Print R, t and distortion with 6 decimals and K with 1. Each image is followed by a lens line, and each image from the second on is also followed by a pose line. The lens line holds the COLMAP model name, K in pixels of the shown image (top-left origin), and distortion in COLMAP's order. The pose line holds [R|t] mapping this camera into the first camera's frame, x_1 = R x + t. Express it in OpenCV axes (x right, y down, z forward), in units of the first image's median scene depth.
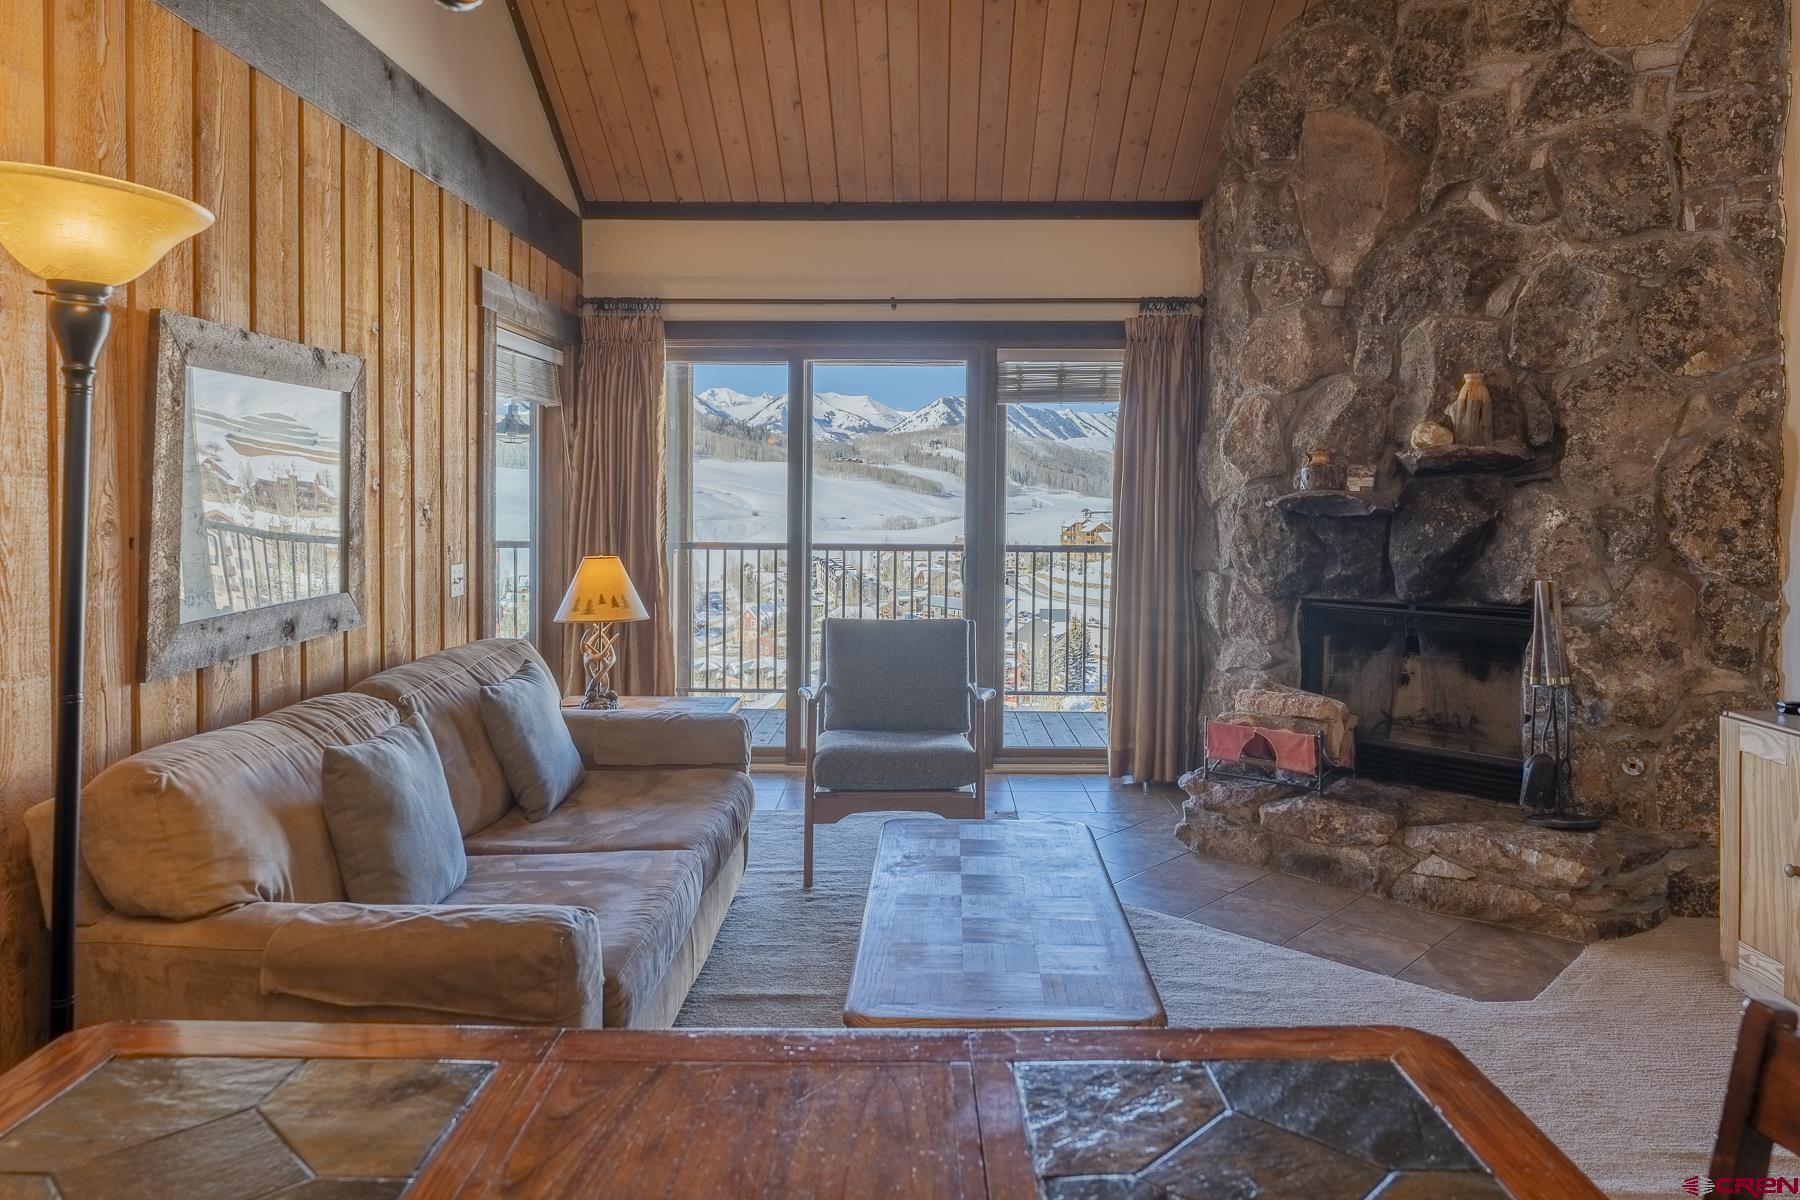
lens RADIAL K [[1207.5, 0, 913.2], [0, 1207.5, 537.3], [0, 0, 1]] dist [-0.002604, 0.000903]
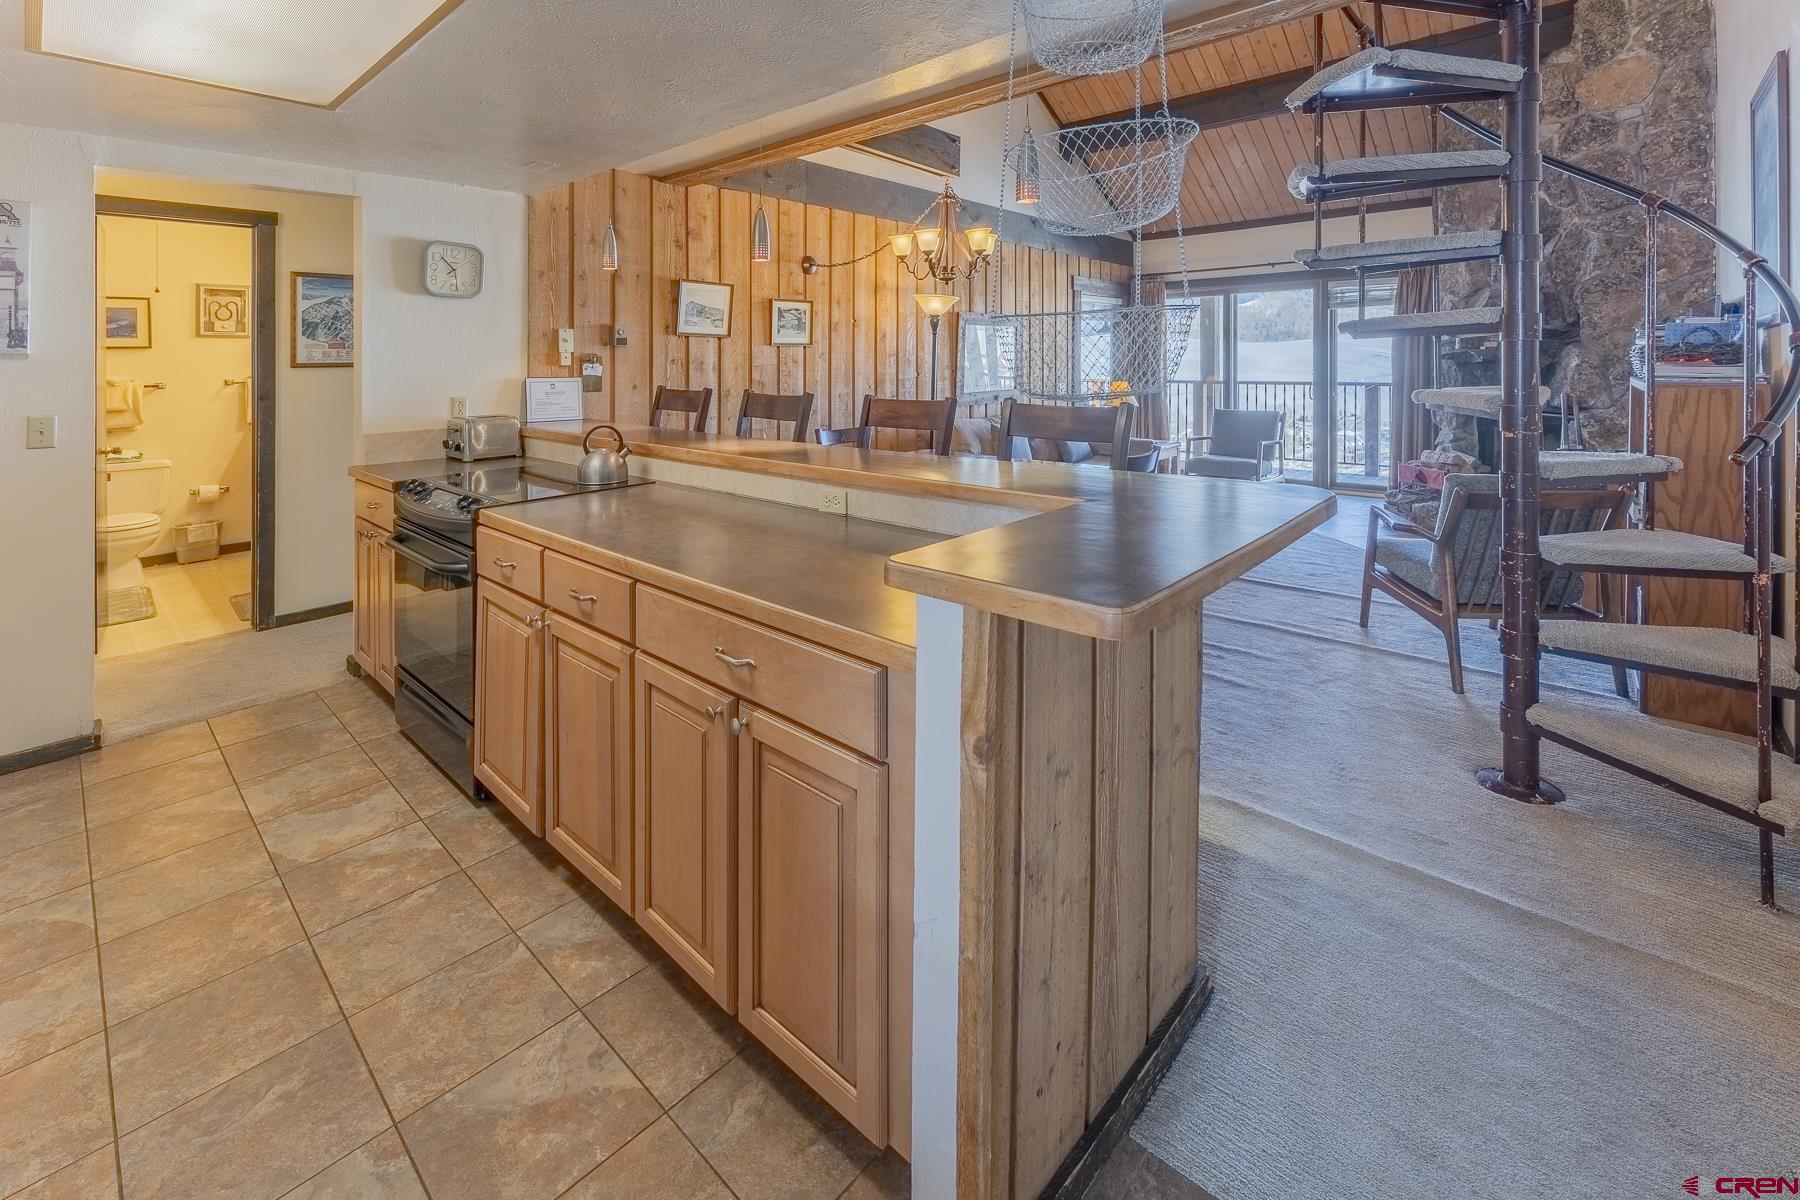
lens RADIAL K [[783.0, 0, 898.0], [0, 783.0, 348.7], [0, 0, 1]] dist [0.000365, 0.000039]
pose [[0.743062, -0.023236, -0.668819, 0.570775], [-0.009758, 0.998915, -0.045545, 0.030647], [0.669151, 0.040369, 0.742029, -0.627343]]
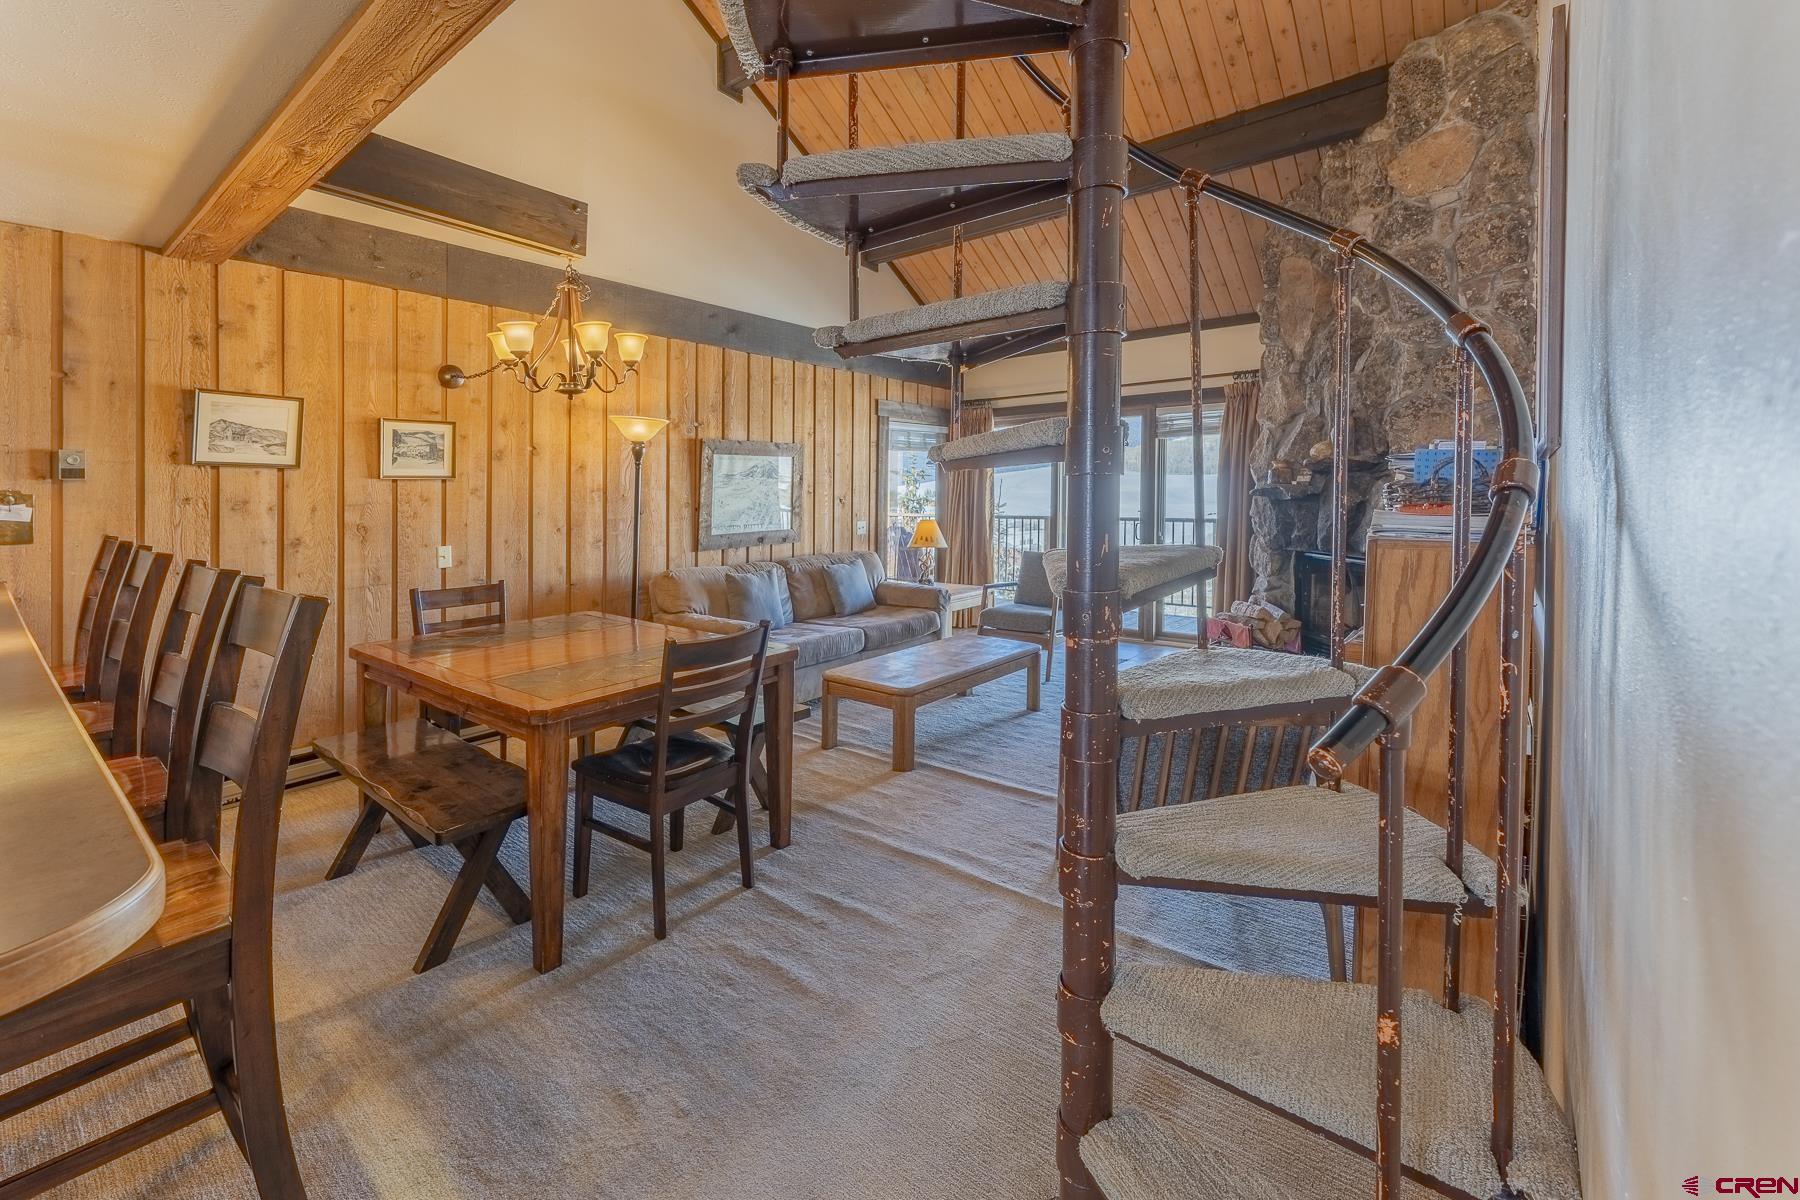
lens RADIAL K [[757.6, 0, 896.2], [0, 757.6, 492.5], [0, 0, 1]] dist [-0.001245, 0.000186]
pose [[0.778593, -0.012100, -0.627412, 0.663881], [-0.008833, 0.999504, -0.030239, 0.010403], [0.627467, 0.029086, 0.778100, -0.169296]]
